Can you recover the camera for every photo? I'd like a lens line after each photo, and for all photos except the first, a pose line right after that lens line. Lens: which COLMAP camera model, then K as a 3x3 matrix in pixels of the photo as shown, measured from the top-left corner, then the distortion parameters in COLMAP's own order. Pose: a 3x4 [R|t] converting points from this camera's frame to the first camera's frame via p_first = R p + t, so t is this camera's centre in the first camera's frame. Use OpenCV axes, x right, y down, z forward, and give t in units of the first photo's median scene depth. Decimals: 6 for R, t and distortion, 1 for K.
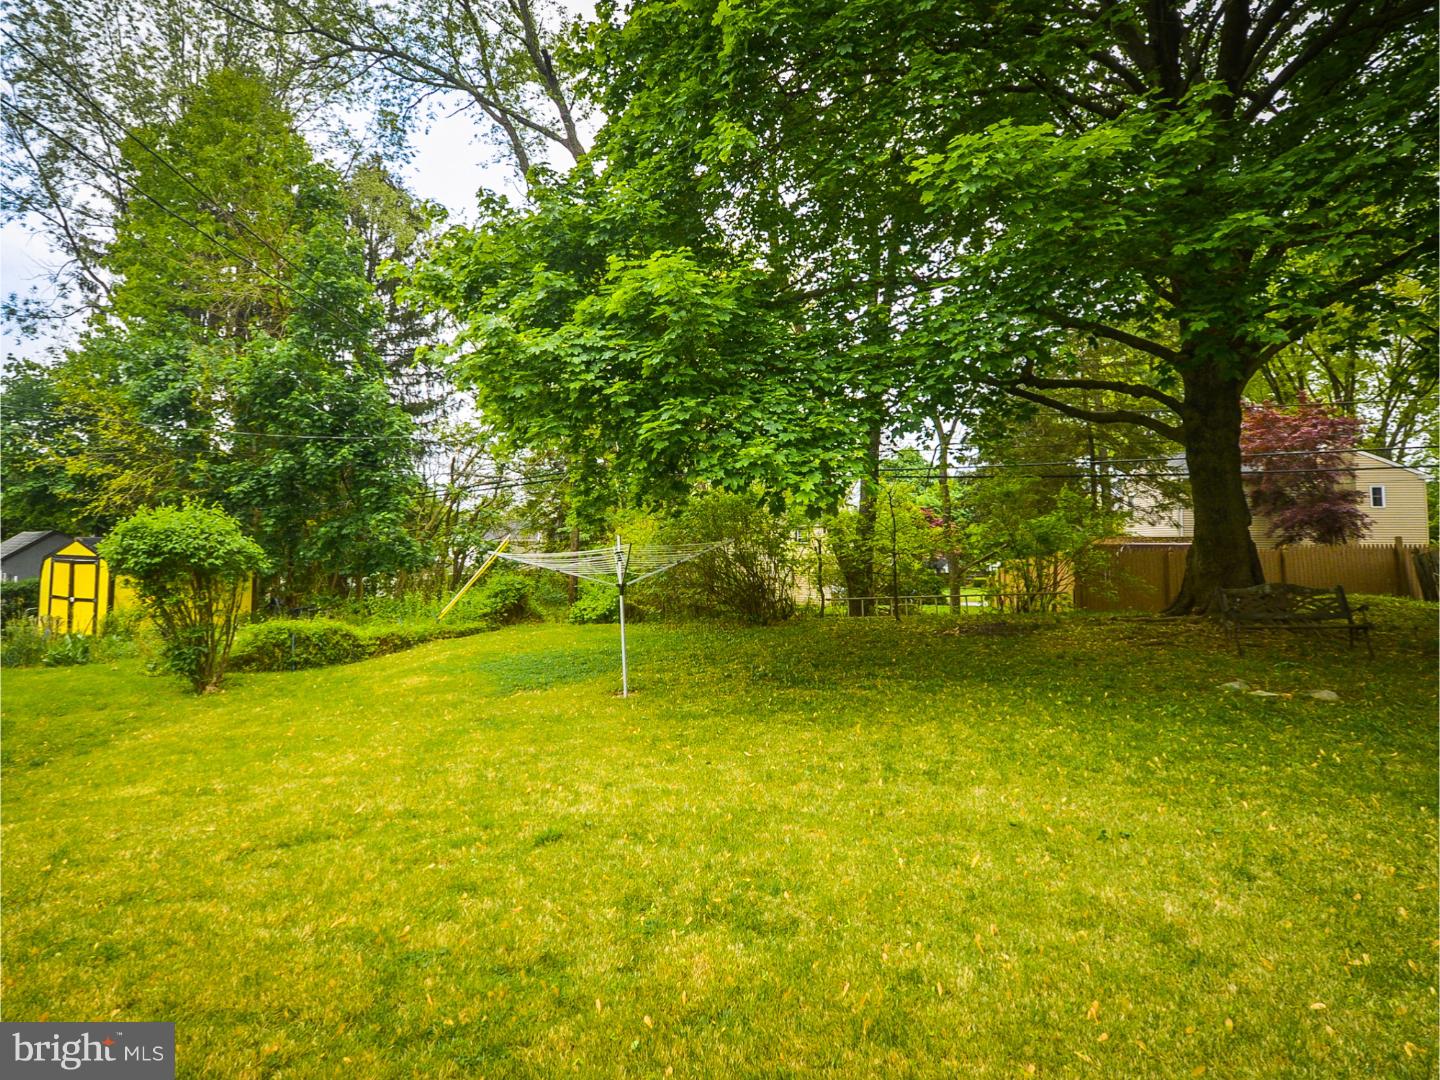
lens RADIAL K [[747.4, 0, 720.2], [0, 747.4, 476.7], [0, 0, 1]] dist [-0.002605, -0.003390]
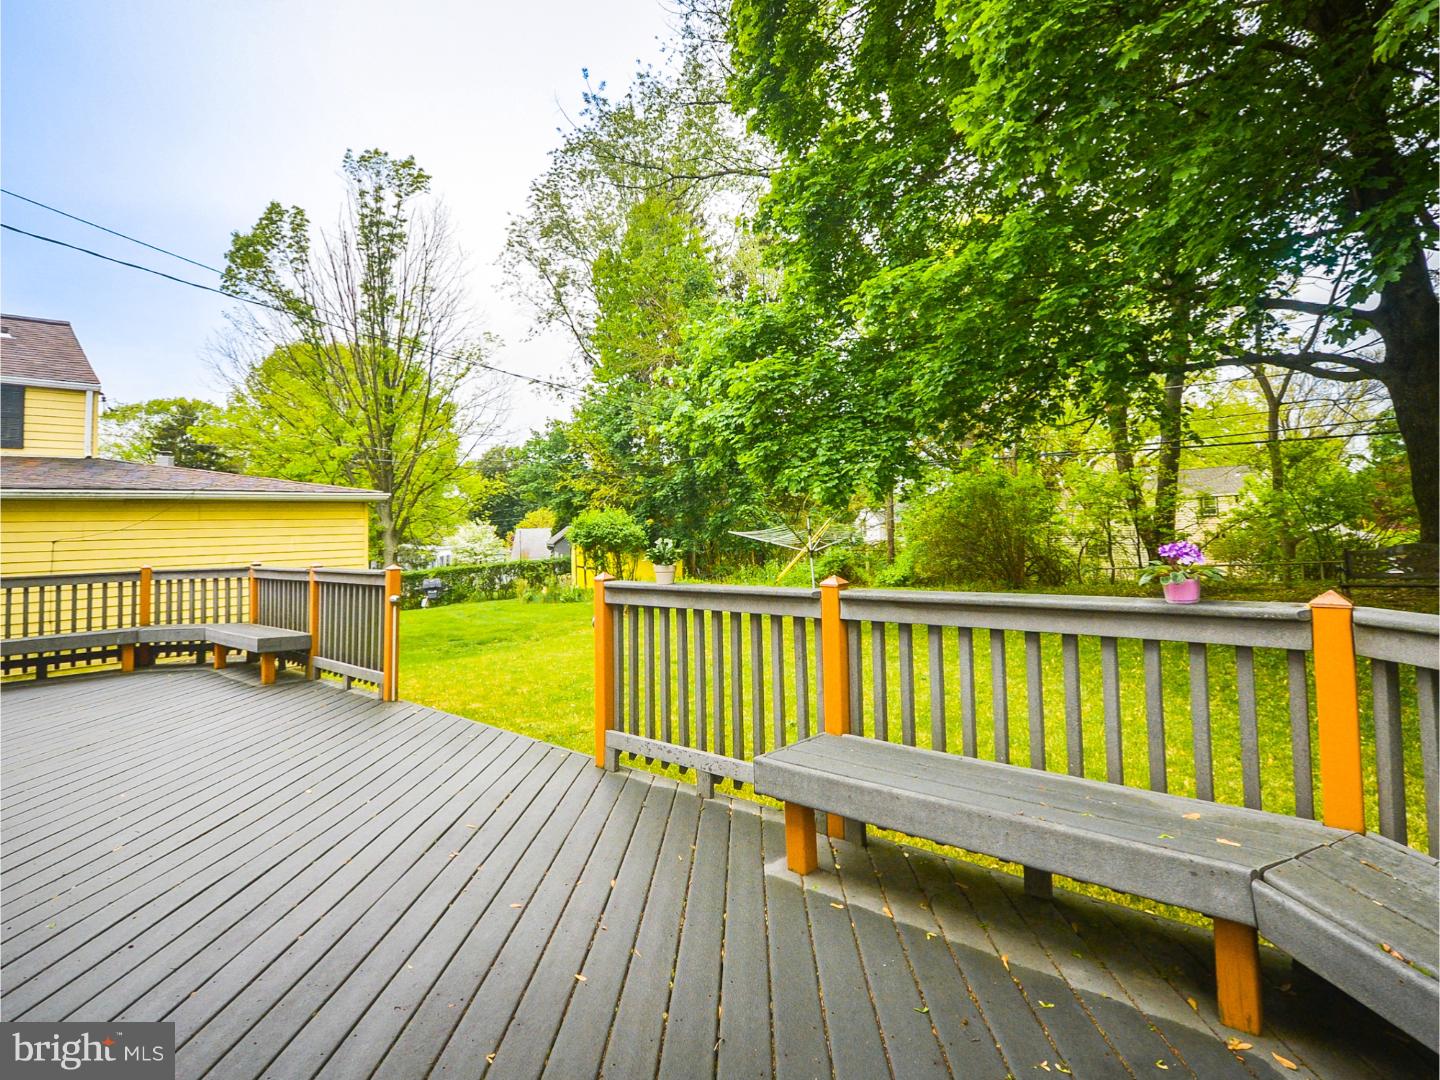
lens RADIAL K [[747.4, 0, 720.2], [0, 747.4, 476.7], [0, 0, 1]] dist [-0.002605, -0.003390]
pose [[0.833418, -0.064557, -0.548860, 0.262909], [0.078724, 0.996894, 0.002284, -0.011253], [0.547008, -0.045112, 0.835911, -0.173091]]
